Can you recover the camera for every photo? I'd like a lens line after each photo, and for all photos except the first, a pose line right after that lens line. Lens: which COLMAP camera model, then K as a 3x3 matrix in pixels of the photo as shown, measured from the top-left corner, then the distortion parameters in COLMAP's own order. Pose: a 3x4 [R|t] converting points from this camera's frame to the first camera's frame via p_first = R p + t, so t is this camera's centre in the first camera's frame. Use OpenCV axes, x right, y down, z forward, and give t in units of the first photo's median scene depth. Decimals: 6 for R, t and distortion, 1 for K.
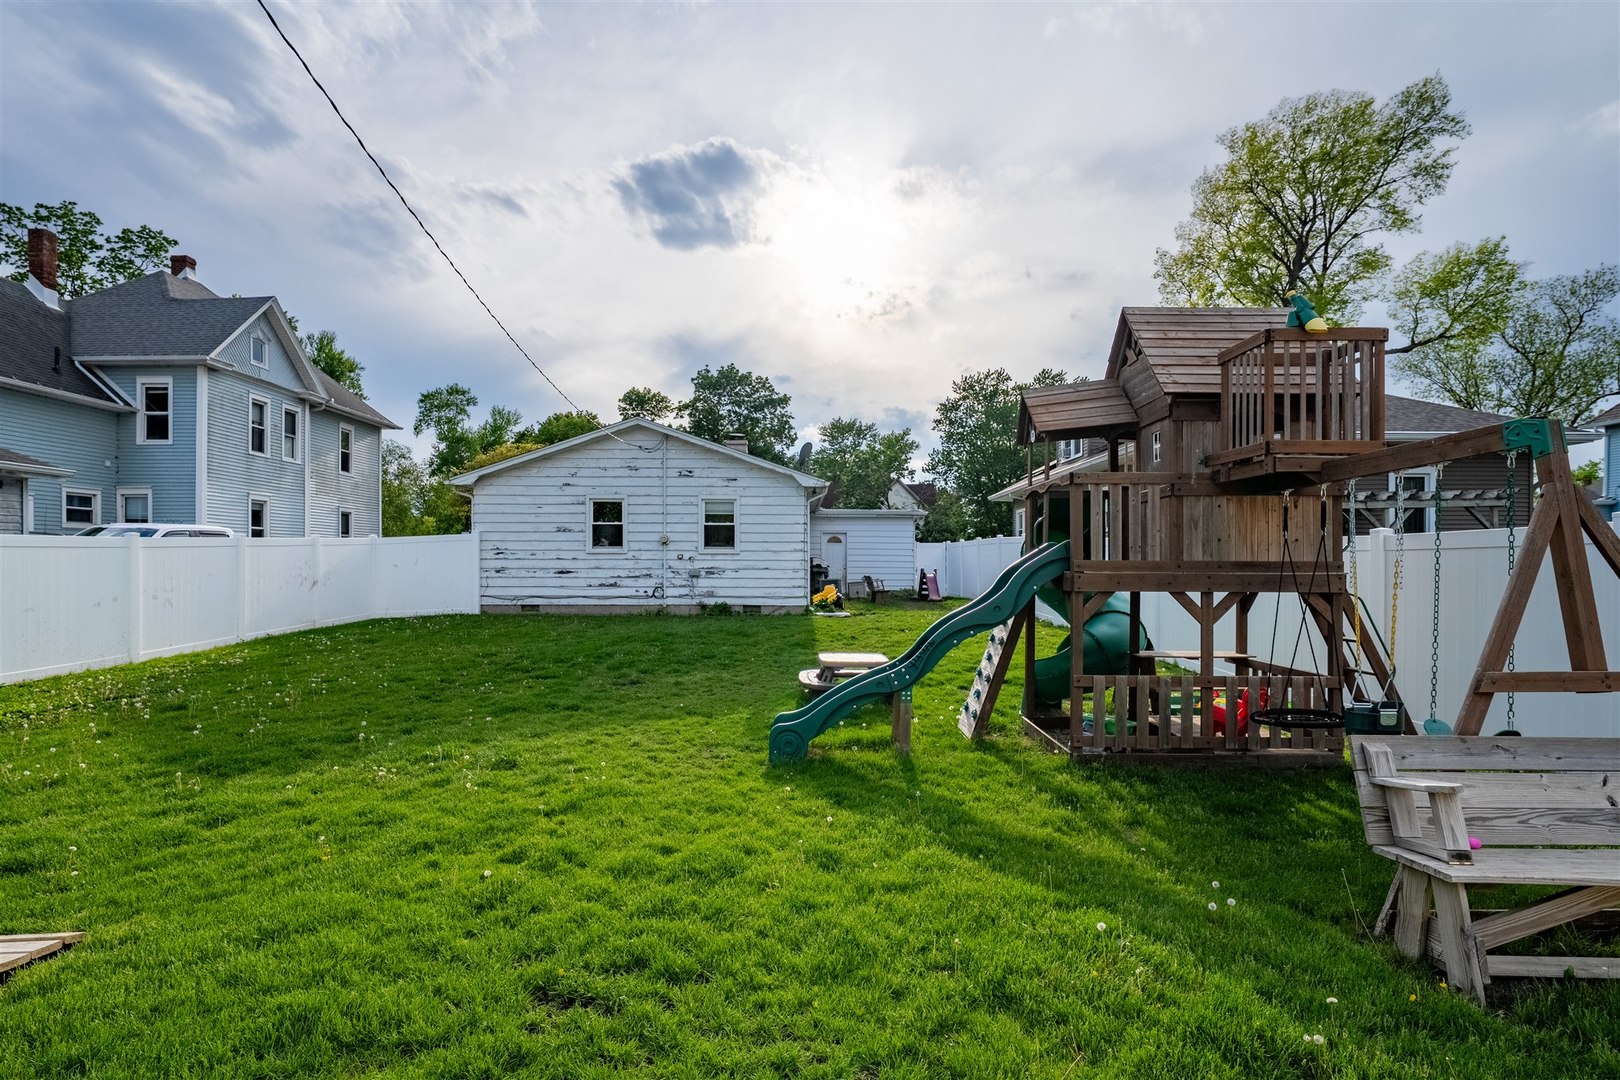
lens RADIAL K [[825.2, 0, 811.9], [0, 825.2, 559.7], [0, 0, 1]] dist [-0.000083, -0.000345]
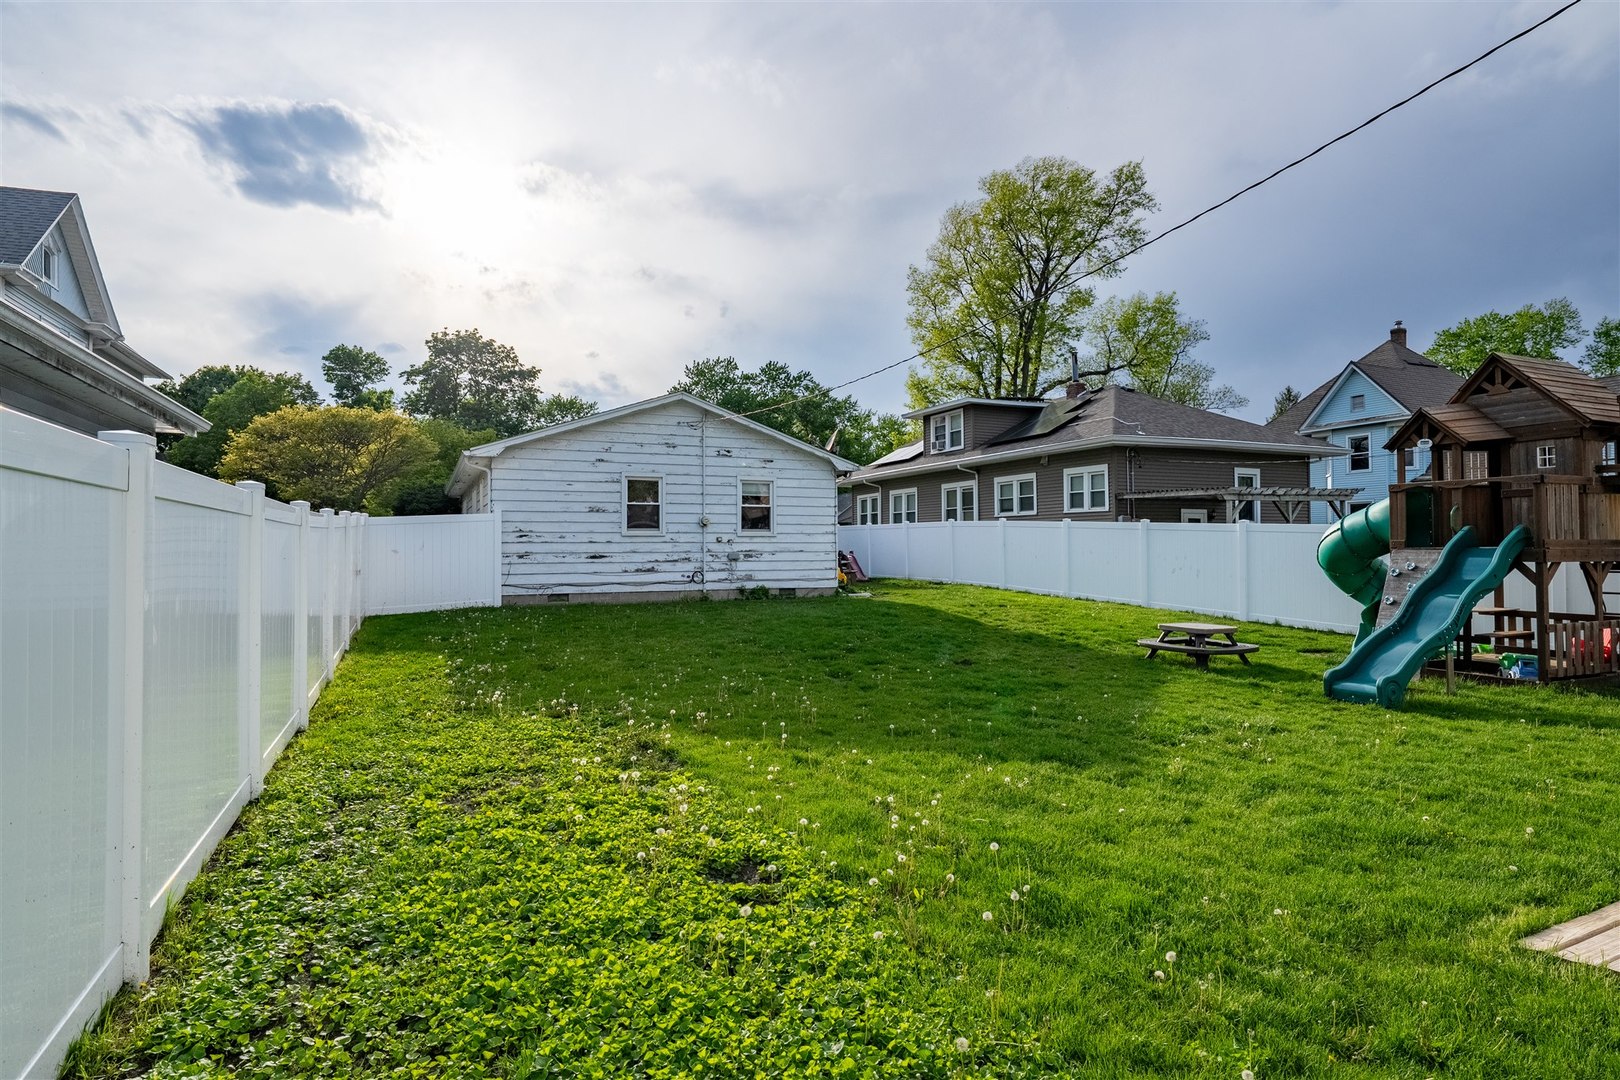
lens RADIAL K [[822.5, 0, 795.7], [0, 822.5, 529.0], [0, 0, 1]] dist [-0.001810, -0.000911]
pose [[0.922168, 0.002640, 0.386780, -0.446686], [0.003347, 0.999885, -0.014807, -0.001313], [-0.386775, 0.014949, 0.922053, 0.082957]]
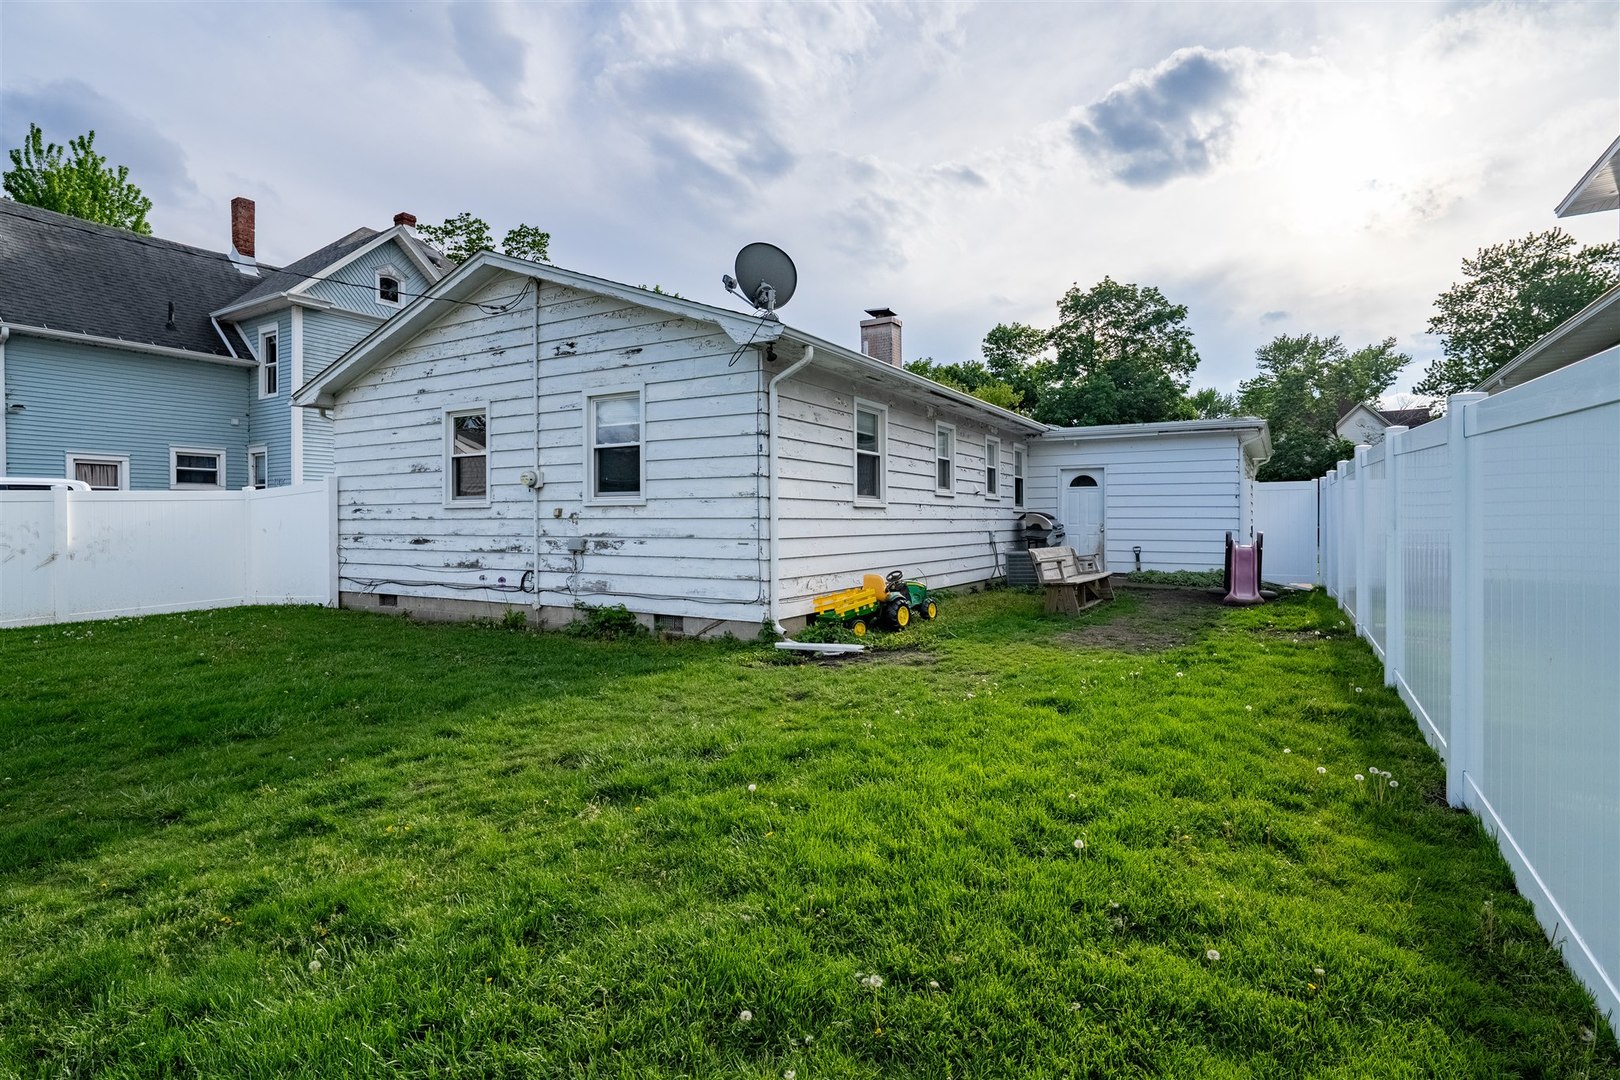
lens RADIAL K [[799.0, 0, 818.3], [0, 799.0, 523.0], [0, 0, 1]] dist [-0.002489, -0.000352]
pose [[0.857536, -0.003972, -0.514409, 0.233935], [0.007034, 0.999967, 0.004005, 0.001790], [0.514376, -0.007052, 0.857536, 0.656189]]
